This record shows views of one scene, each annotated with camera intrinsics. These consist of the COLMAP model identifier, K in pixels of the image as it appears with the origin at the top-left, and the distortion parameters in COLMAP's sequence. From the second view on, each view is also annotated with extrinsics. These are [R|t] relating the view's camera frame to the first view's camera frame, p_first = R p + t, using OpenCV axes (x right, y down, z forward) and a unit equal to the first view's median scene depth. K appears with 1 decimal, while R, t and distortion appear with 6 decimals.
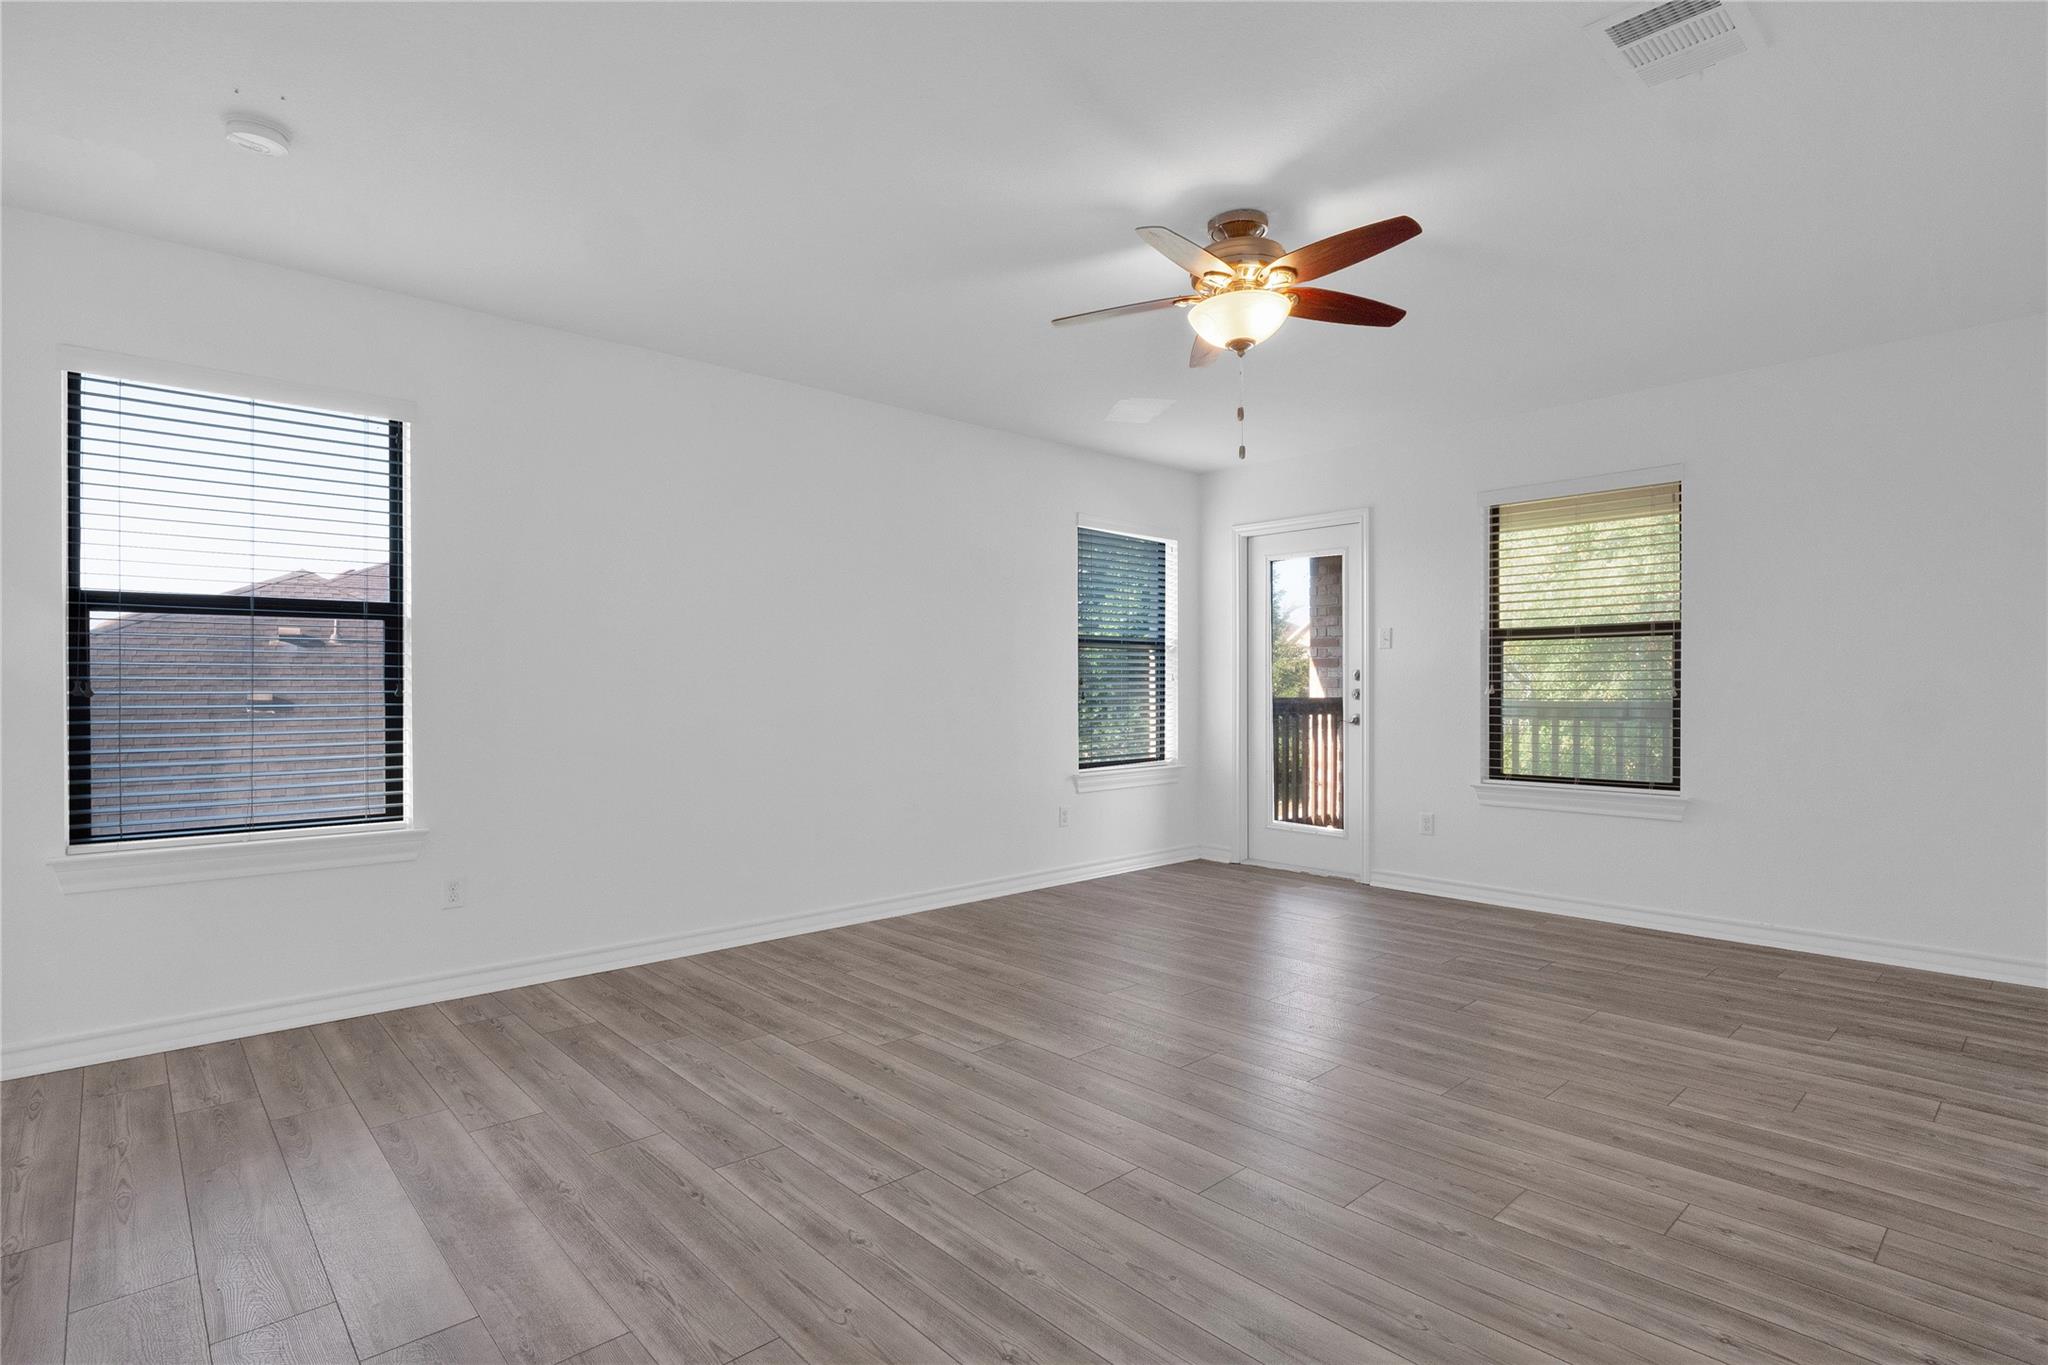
lens RADIAL K [[975.4, 0, 1030.0], [0, 975.4, 684.1], [0, 0, 1]] dist [-0.008209, -0.001549]
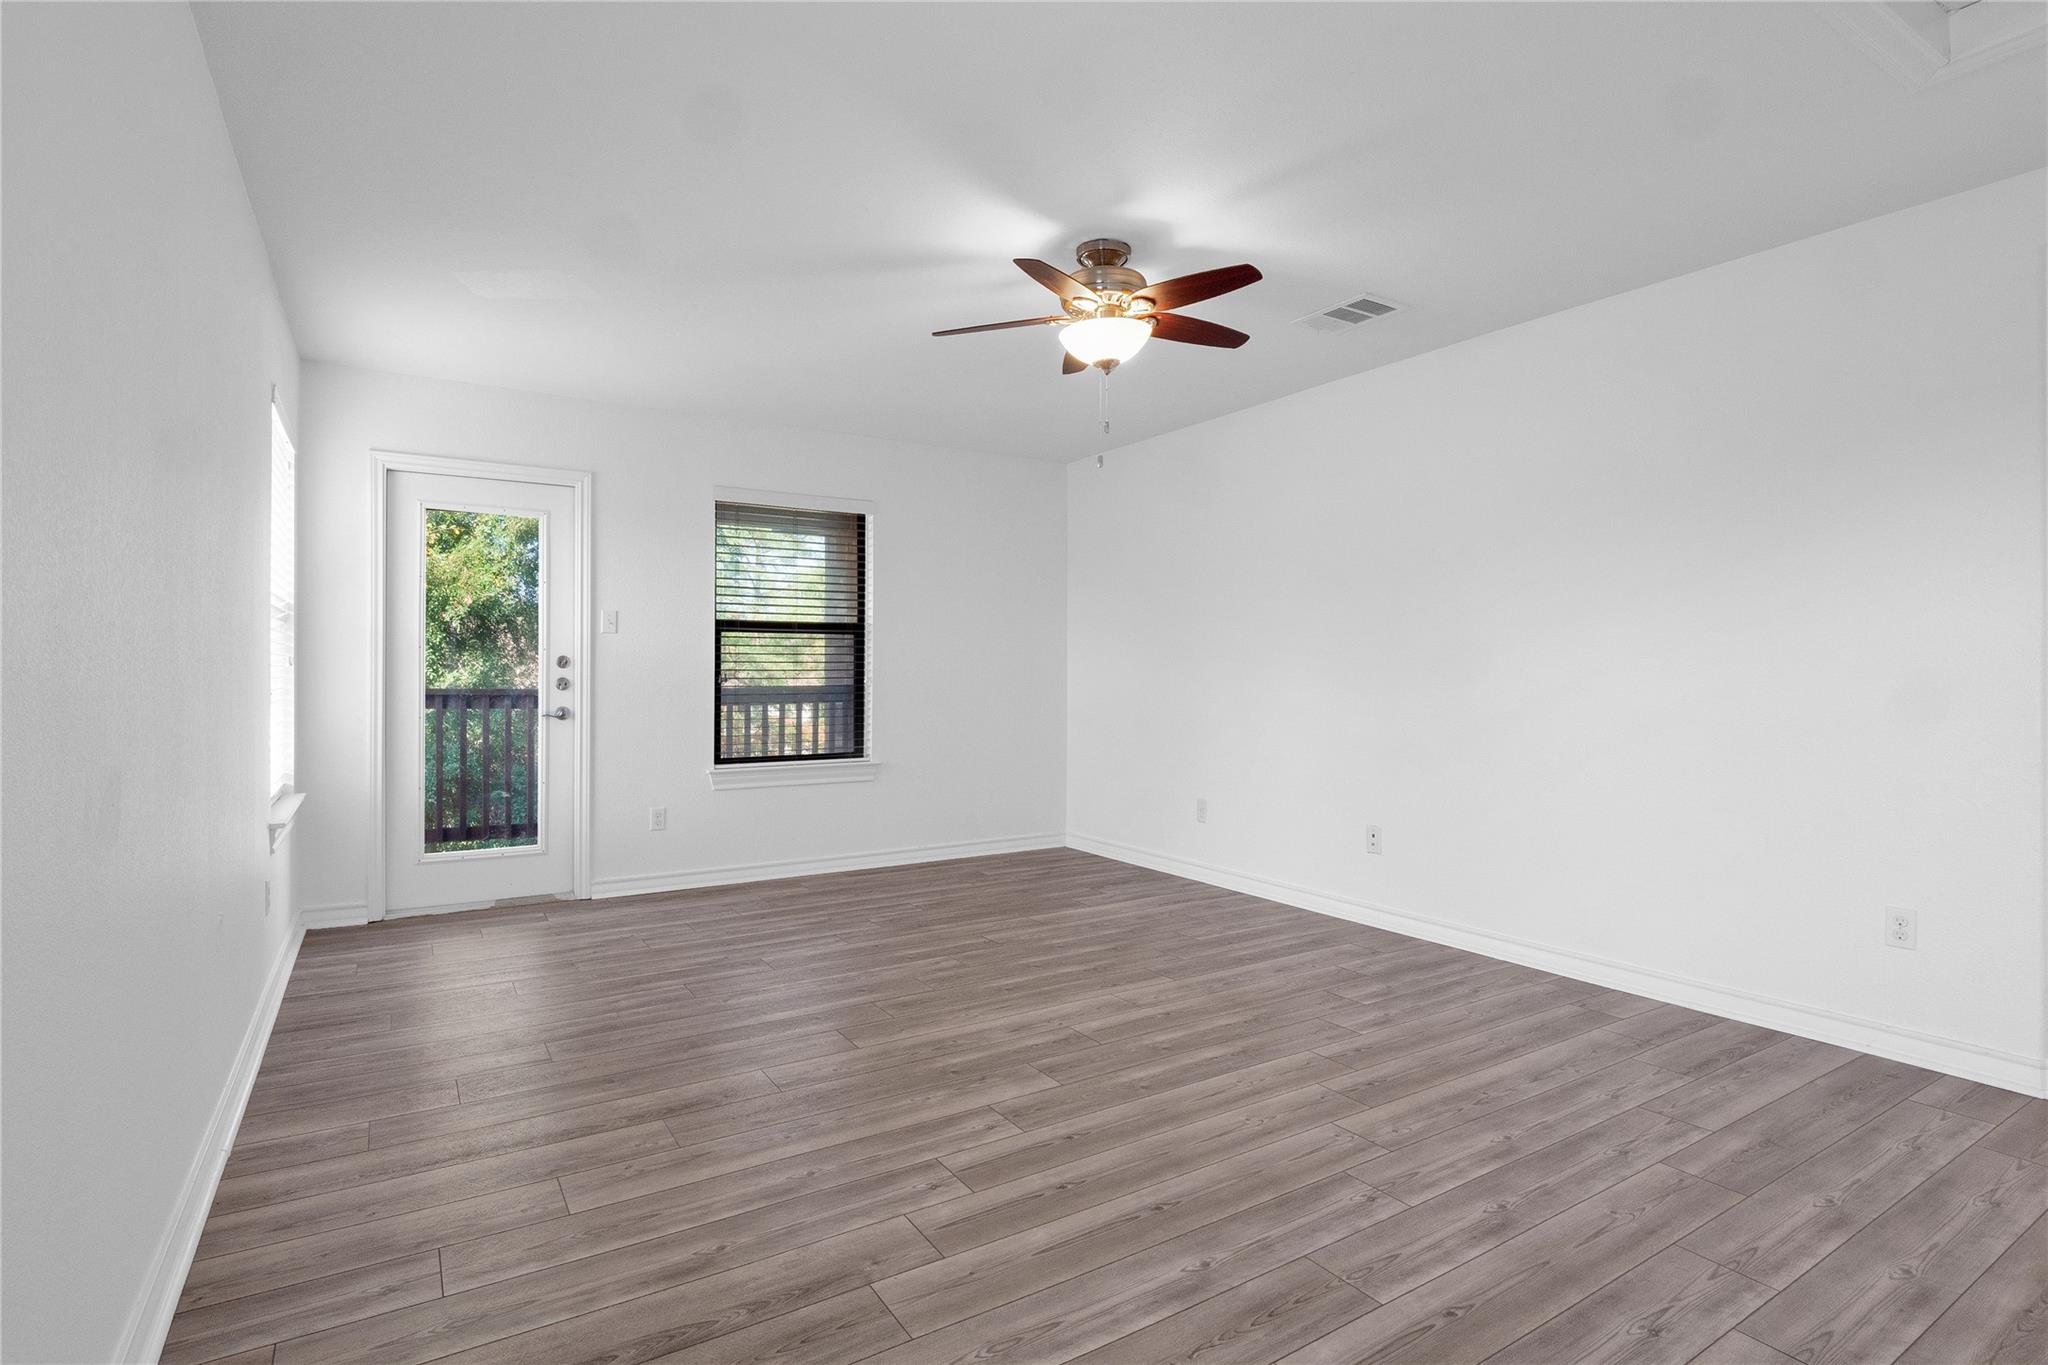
lens RADIAL K [[975.4, 0, 1027.7], [0, 975.4, 678.9], [0, 0, 1]] dist [-0.008209, -0.001549]
pose [[0.211011, -0.006317, 0.977463, -0.895665], [-0.003776, 0.999966, 0.007278, -0.003763], [-0.977476, -0.005227, 0.210980, 0.877665]]
